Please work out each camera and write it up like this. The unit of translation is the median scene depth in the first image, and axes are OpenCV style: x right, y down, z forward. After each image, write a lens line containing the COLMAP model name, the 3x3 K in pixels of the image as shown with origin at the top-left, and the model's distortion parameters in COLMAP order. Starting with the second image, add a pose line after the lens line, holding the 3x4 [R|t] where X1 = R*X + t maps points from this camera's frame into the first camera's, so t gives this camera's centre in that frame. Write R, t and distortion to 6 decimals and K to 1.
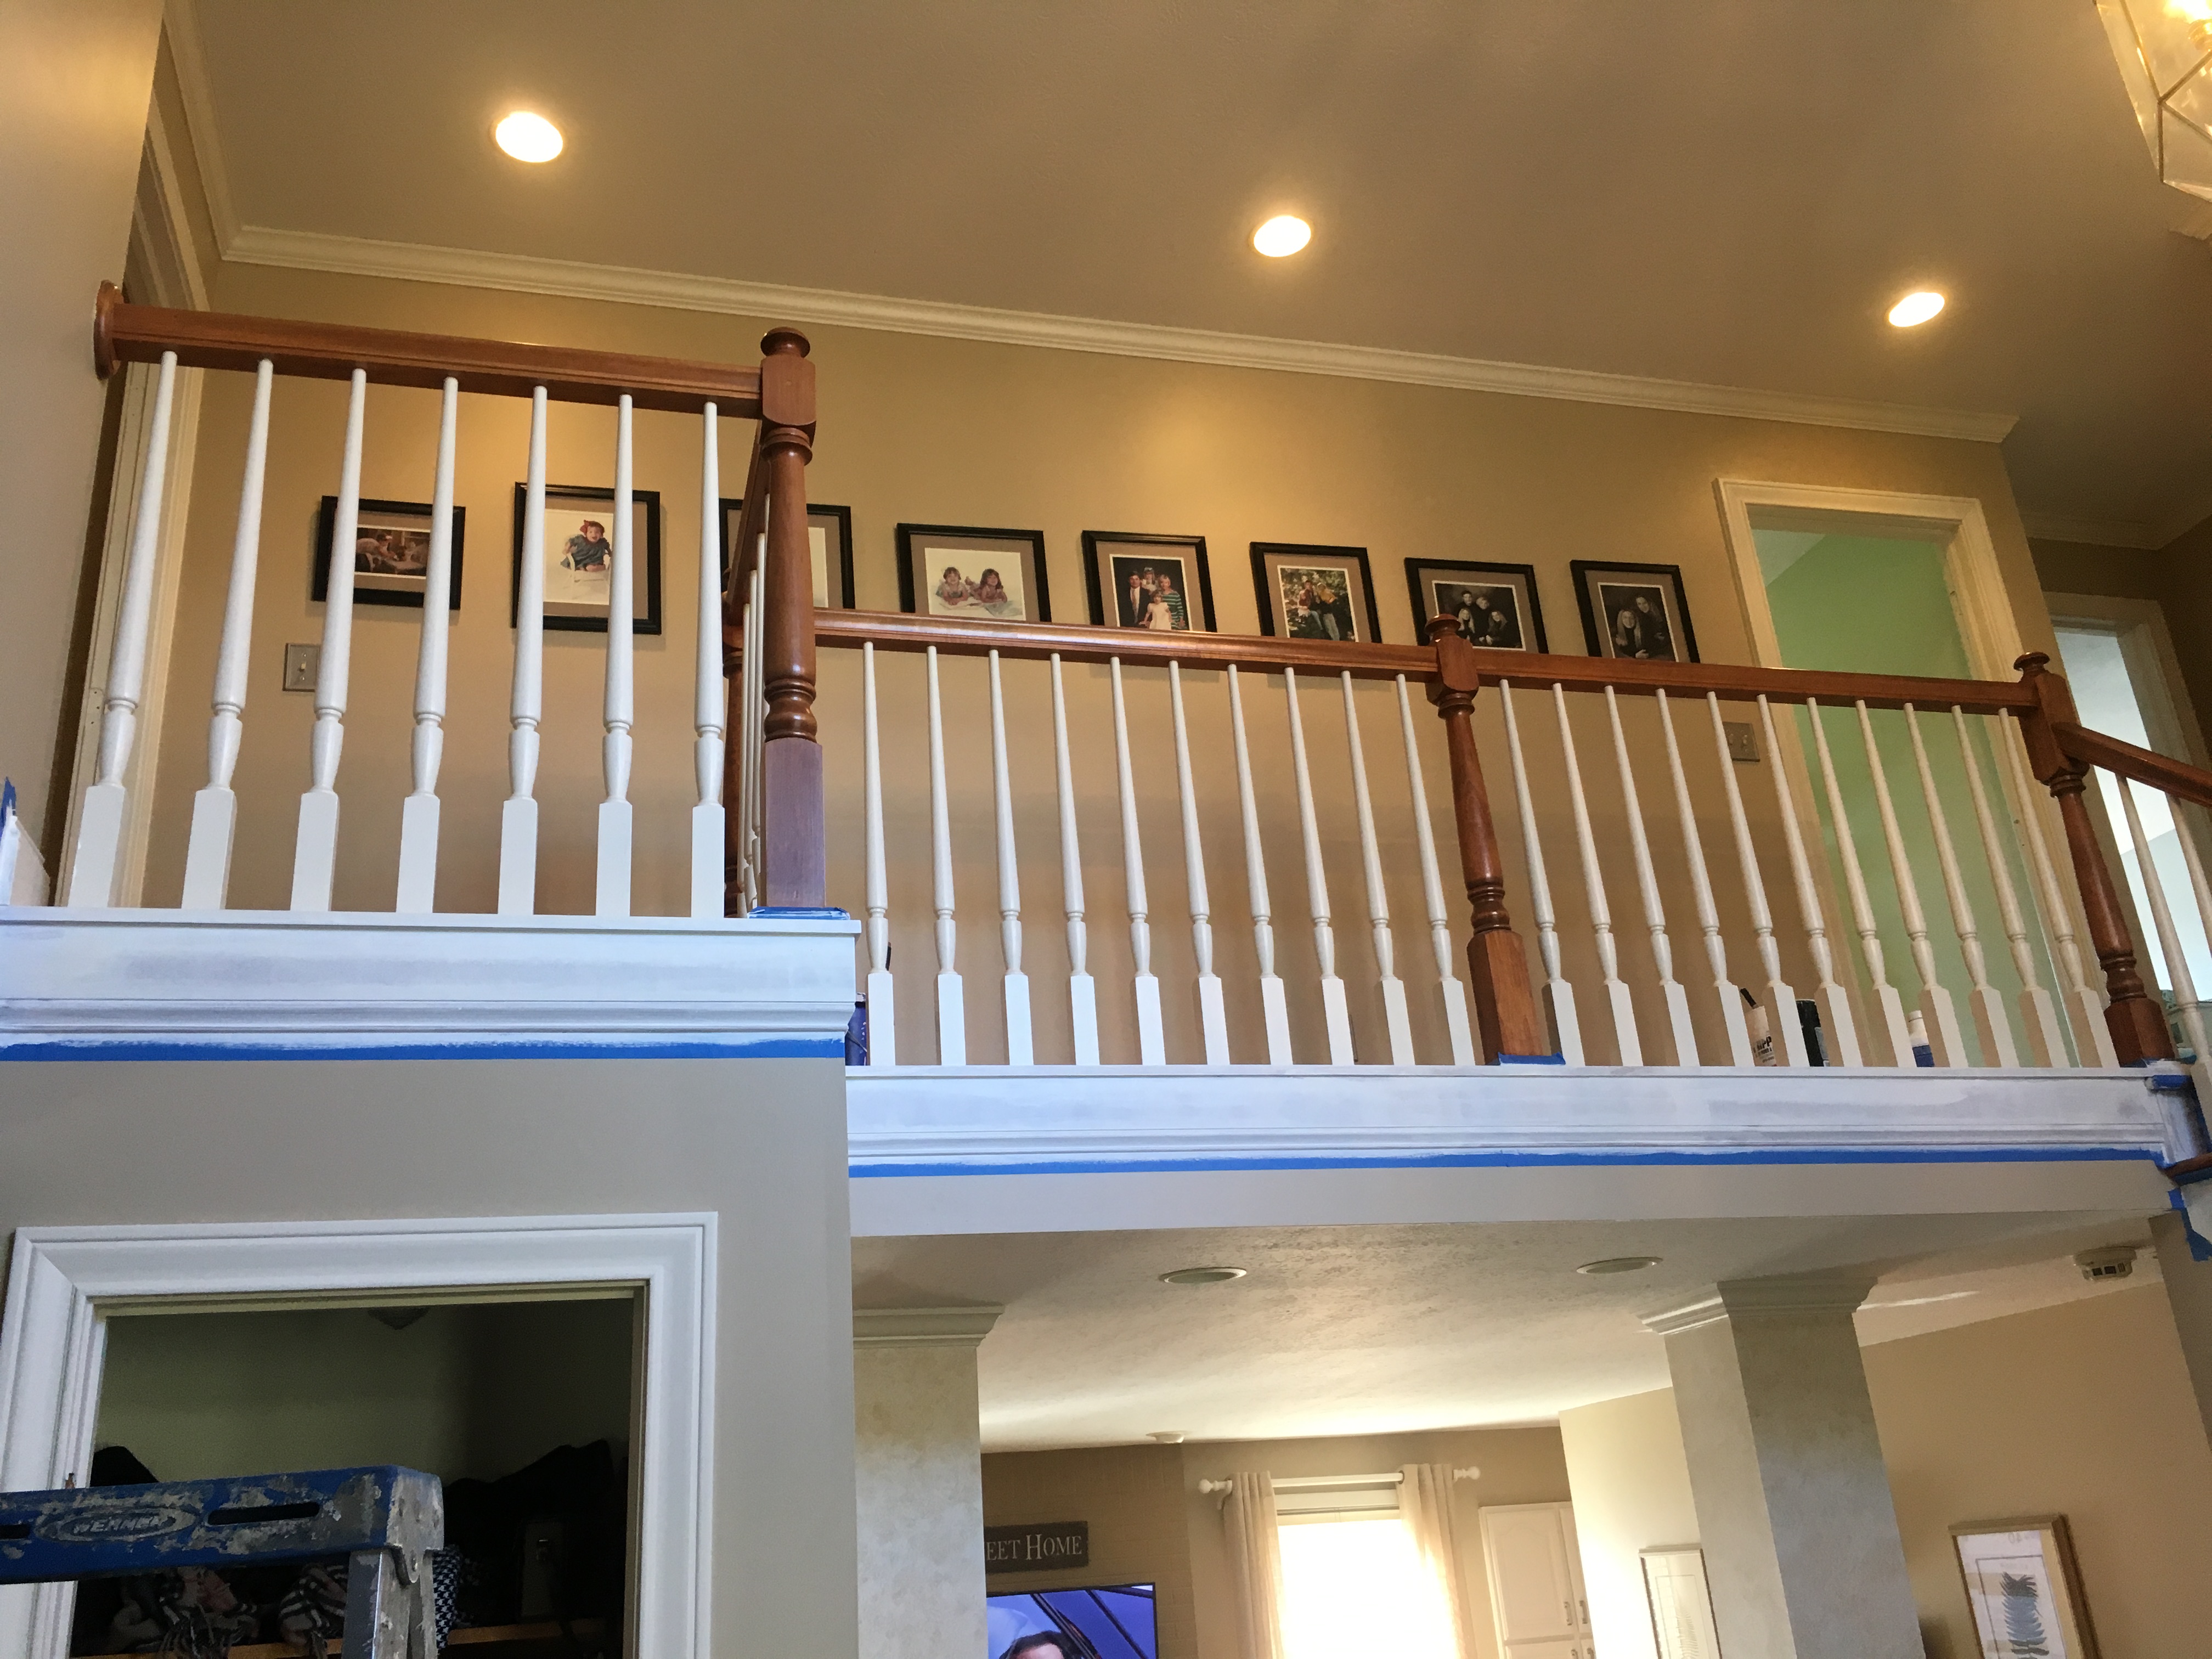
lens RADIAL K [[1894.2, 0, 1092.1], [0, 1894.2, 791.5], [0, 0, 1]] dist [0.093138, -0.116932]
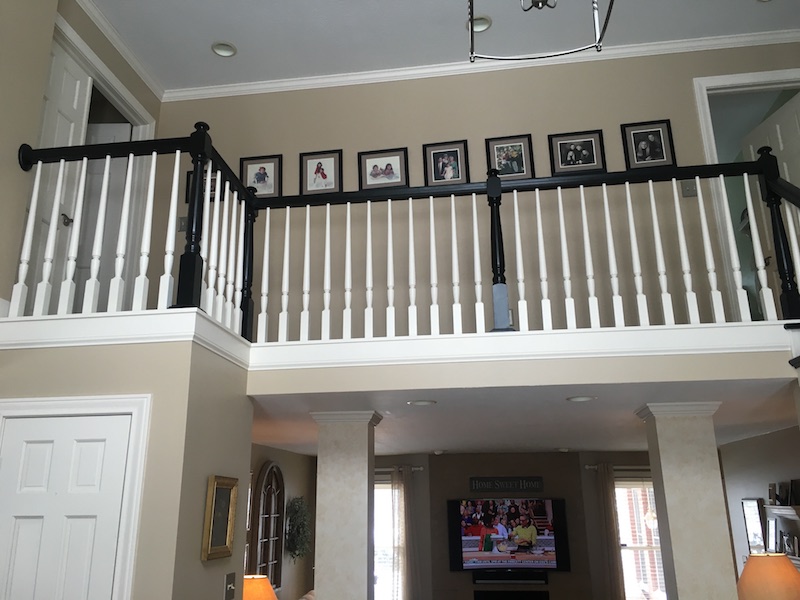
lens RADIAL K [[685.1, 0, 395.0], [0, 685.1, 286.2], [0, 0, 1]] dist [0.093138, -0.116932]
pose [[0.915912, -0.060674, -0.396767, 0.356207], [0.103002, 0.990936, 0.086237, -0.019524], [0.387939, -0.119854, 0.913859, 0.012356]]
